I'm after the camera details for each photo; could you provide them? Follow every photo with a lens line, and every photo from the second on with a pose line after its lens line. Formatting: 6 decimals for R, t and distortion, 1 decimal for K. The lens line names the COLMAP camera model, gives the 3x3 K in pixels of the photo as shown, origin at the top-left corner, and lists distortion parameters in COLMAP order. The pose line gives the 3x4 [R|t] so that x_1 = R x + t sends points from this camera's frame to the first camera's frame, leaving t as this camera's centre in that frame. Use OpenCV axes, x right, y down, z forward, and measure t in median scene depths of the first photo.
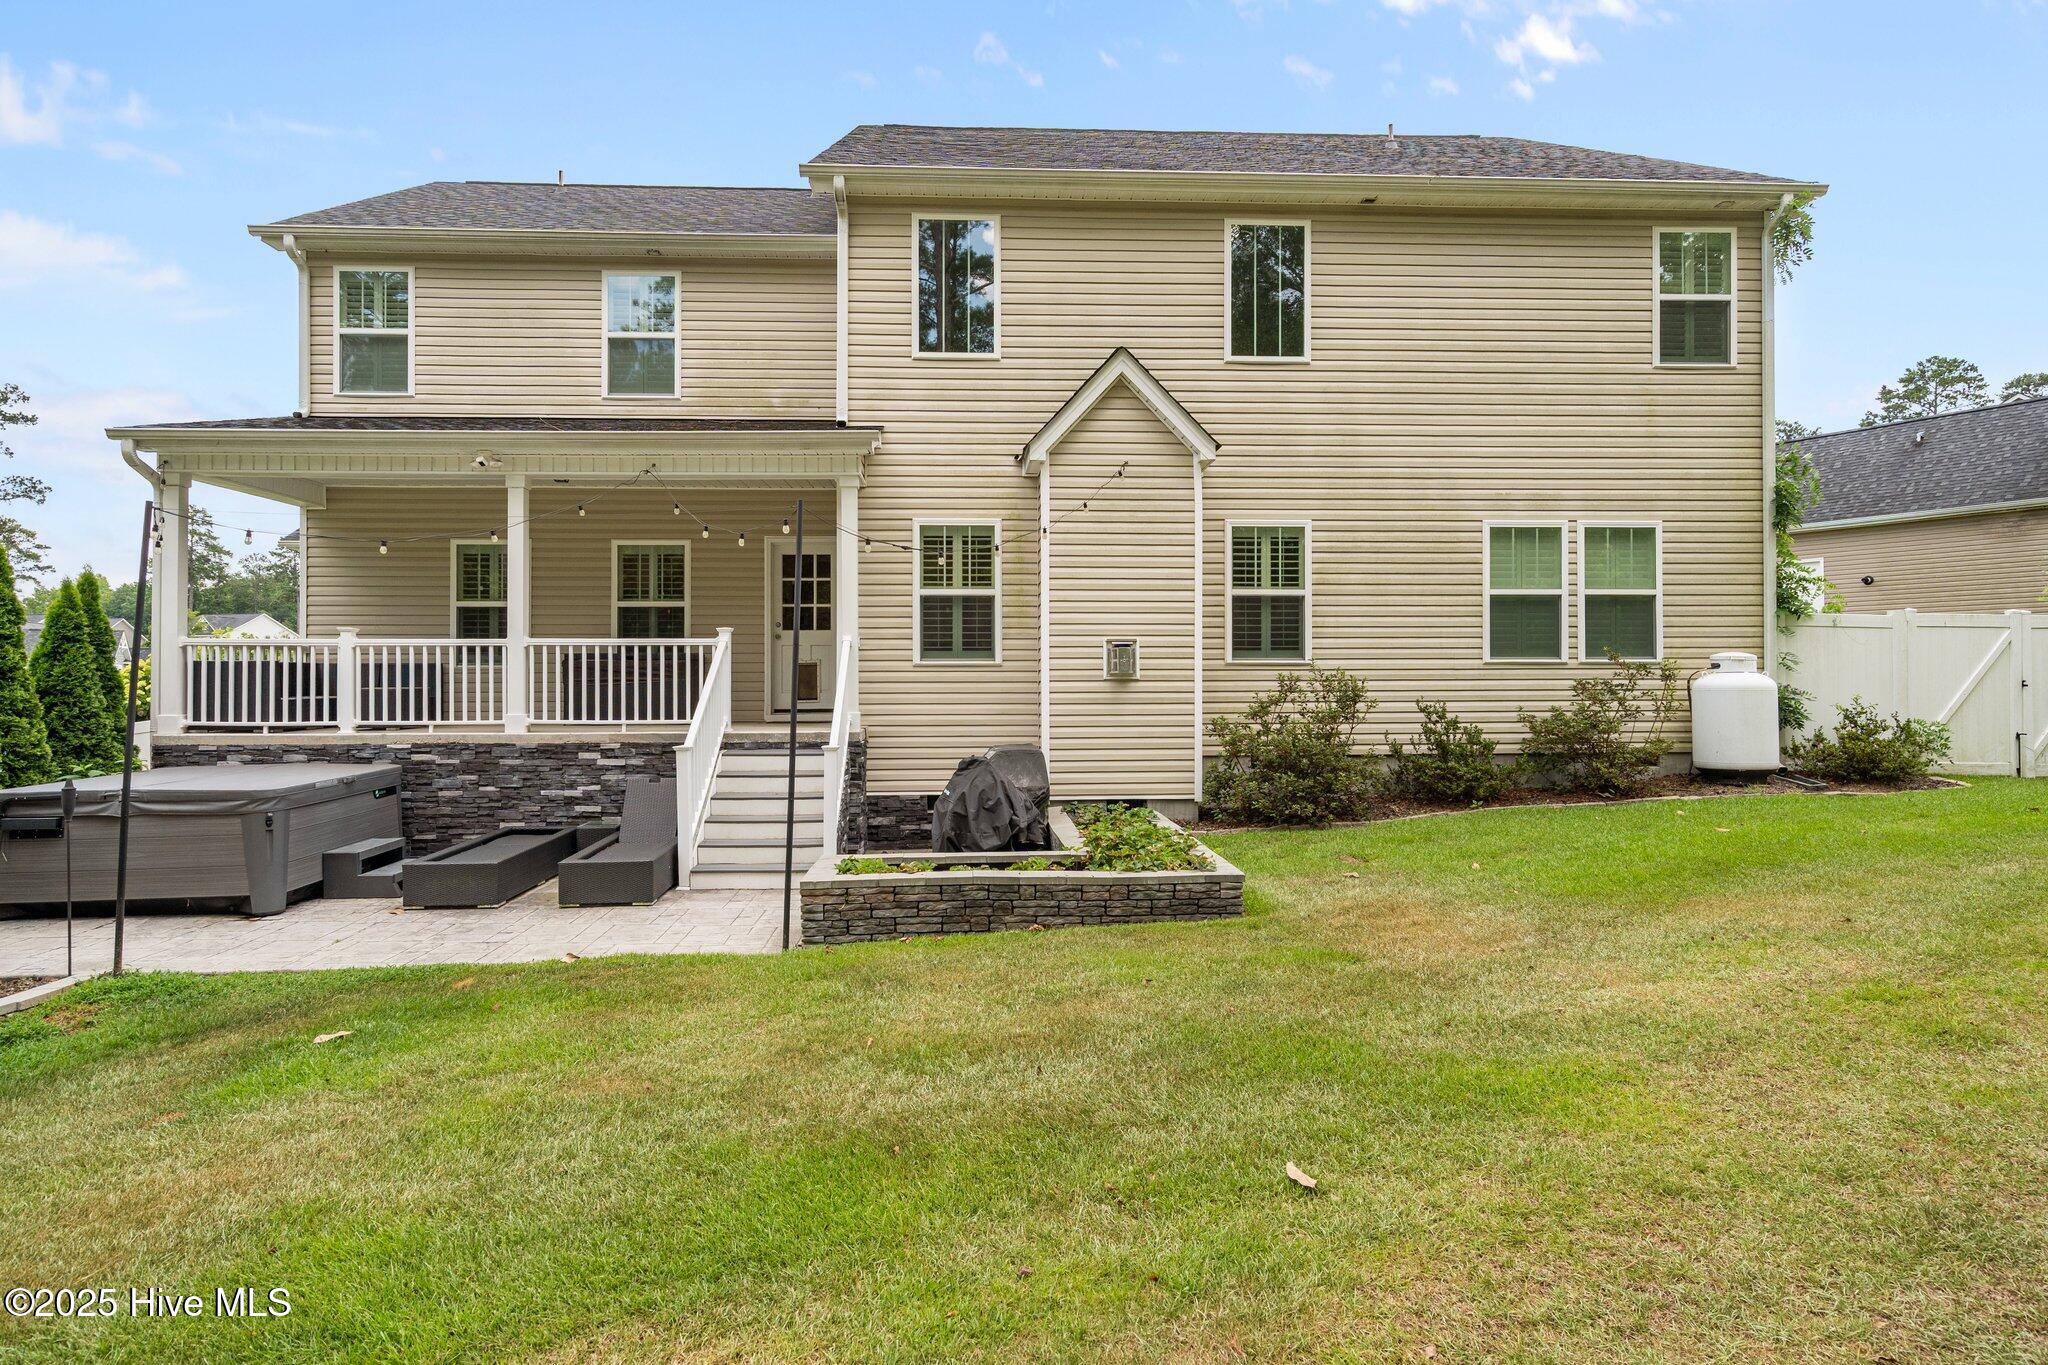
lens RADIAL K [[1180.7, 0, 1024.0], [0, 1180.7, 682.5], [0, 0, 1]] dist [0.004029, 0.000430]
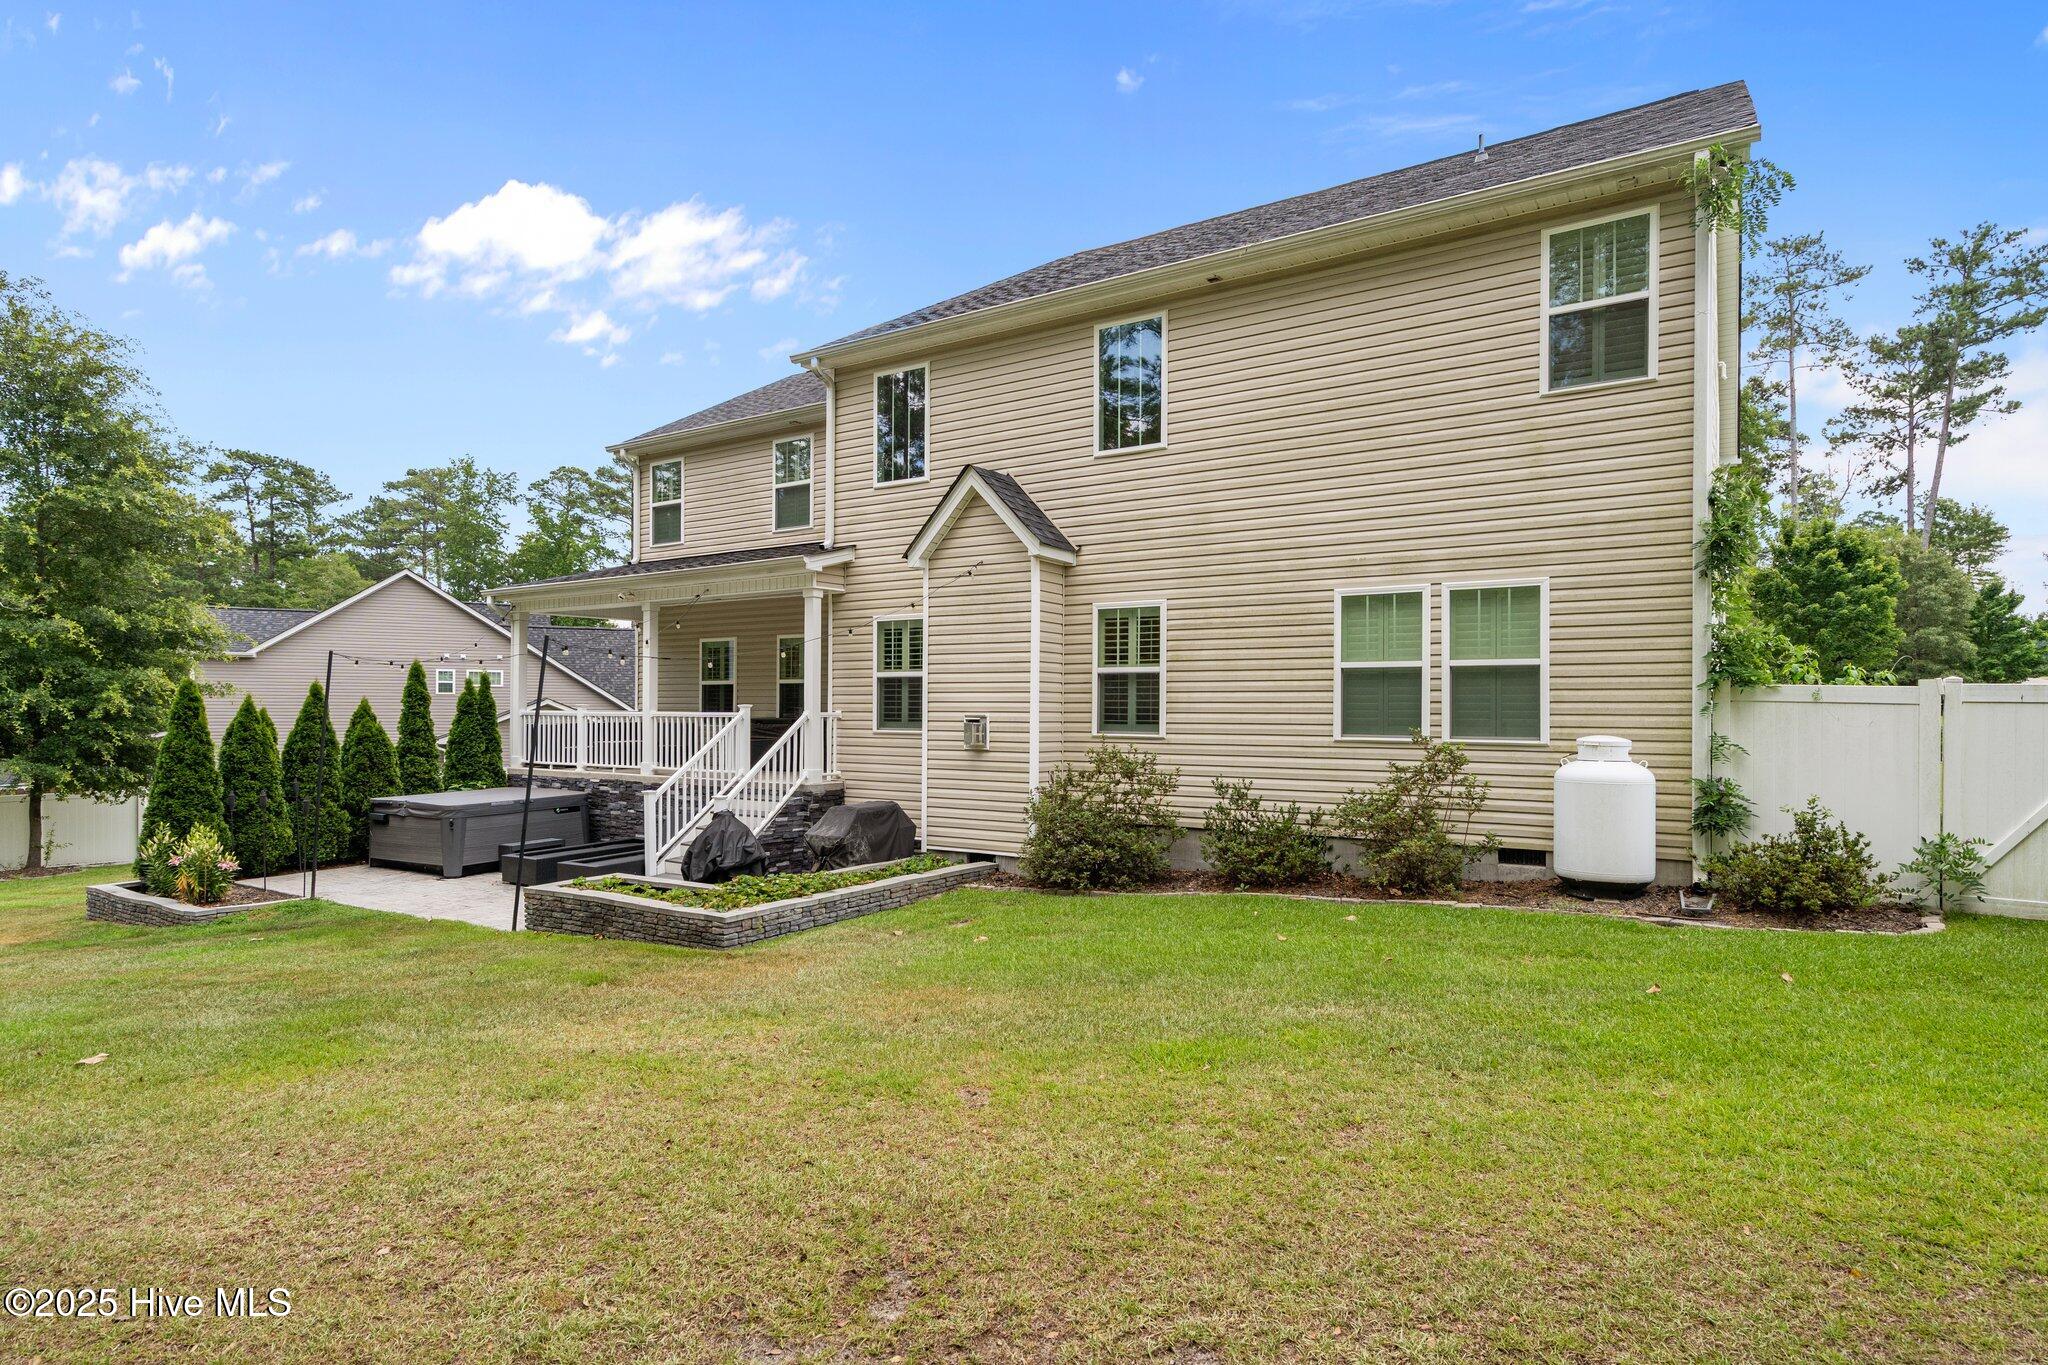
lens RADIAL K [[1098.2, 0, 1016.8], [0, 1098.2, 721.0], [0, 0, 1]] dist [-0.001664, -0.000227]
pose [[0.806872, 0.011643, -0.590611, 0.708376], [-0.006806, 0.999923, 0.010413, -0.039923], [0.590687, -0.004382, 0.806889, 0.144063]]
